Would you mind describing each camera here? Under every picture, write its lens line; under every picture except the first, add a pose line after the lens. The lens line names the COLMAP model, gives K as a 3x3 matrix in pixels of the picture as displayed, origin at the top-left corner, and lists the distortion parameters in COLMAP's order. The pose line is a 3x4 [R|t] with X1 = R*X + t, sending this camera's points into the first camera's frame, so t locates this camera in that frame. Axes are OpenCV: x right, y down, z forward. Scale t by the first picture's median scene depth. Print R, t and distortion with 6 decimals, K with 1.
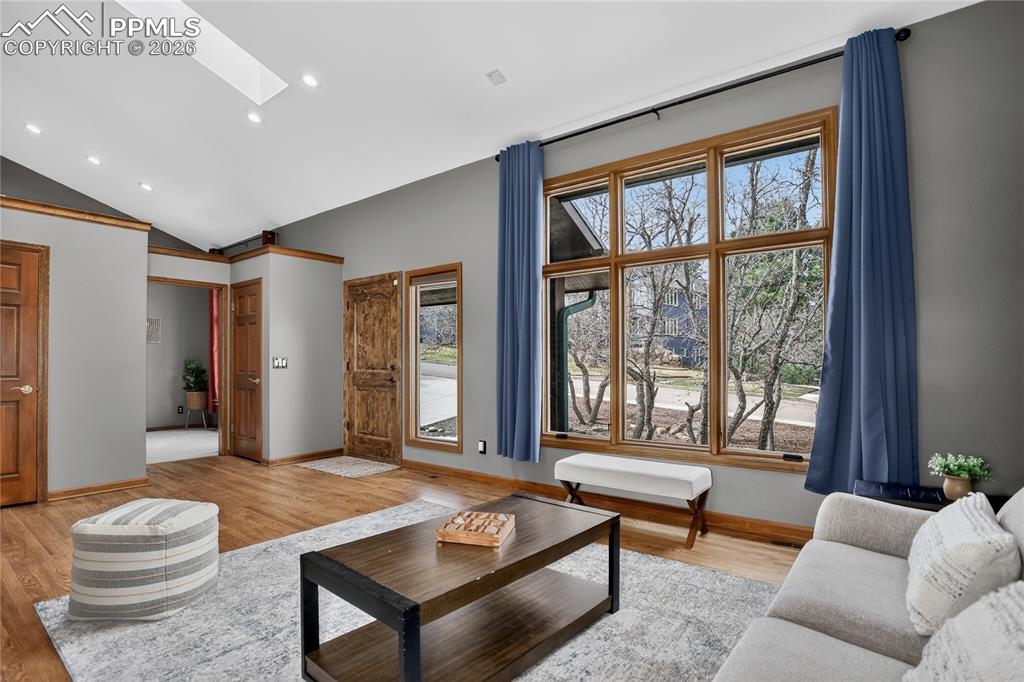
lens RADIAL K [[544.2, 0, 512.5], [0, 544.2, 356.7], [0, 0, 1]] dist [-0.002112, -0.000335]
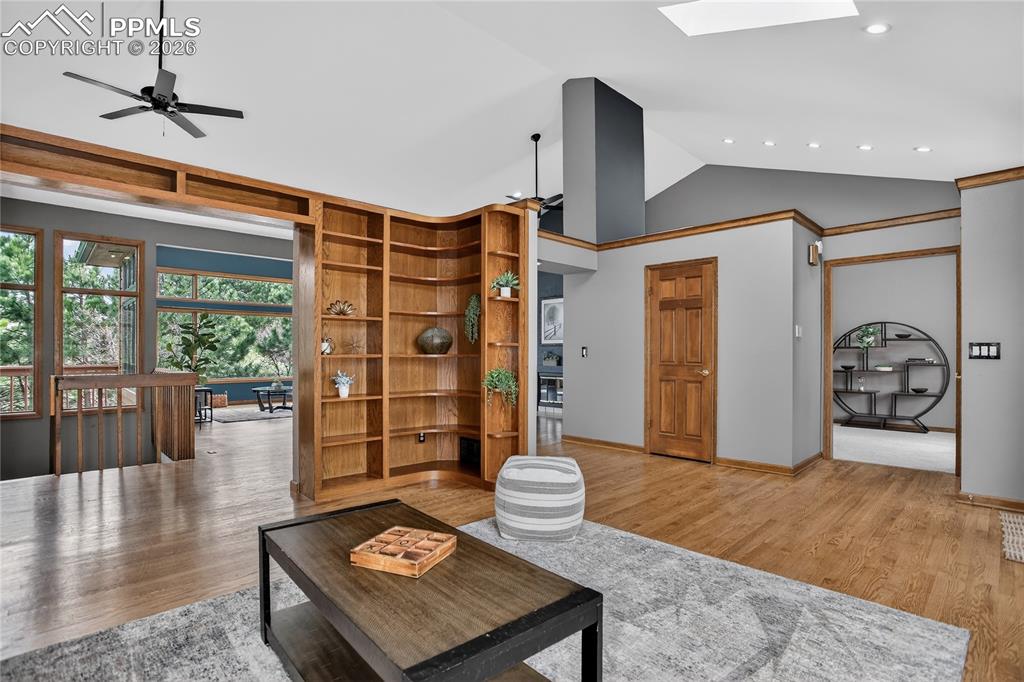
lens RADIAL K [[532.4, 0, 506.7], [0, 532.4, 341.4], [0, 0, 1]] dist [-0.003525, -0.000018]
pose [[-0.162990, -0.020048, -0.986424, 0.413567], [0.012235, 0.999676, -0.022339, 0.009766], [0.986552, -0.015710, -0.162692, 0.741693]]
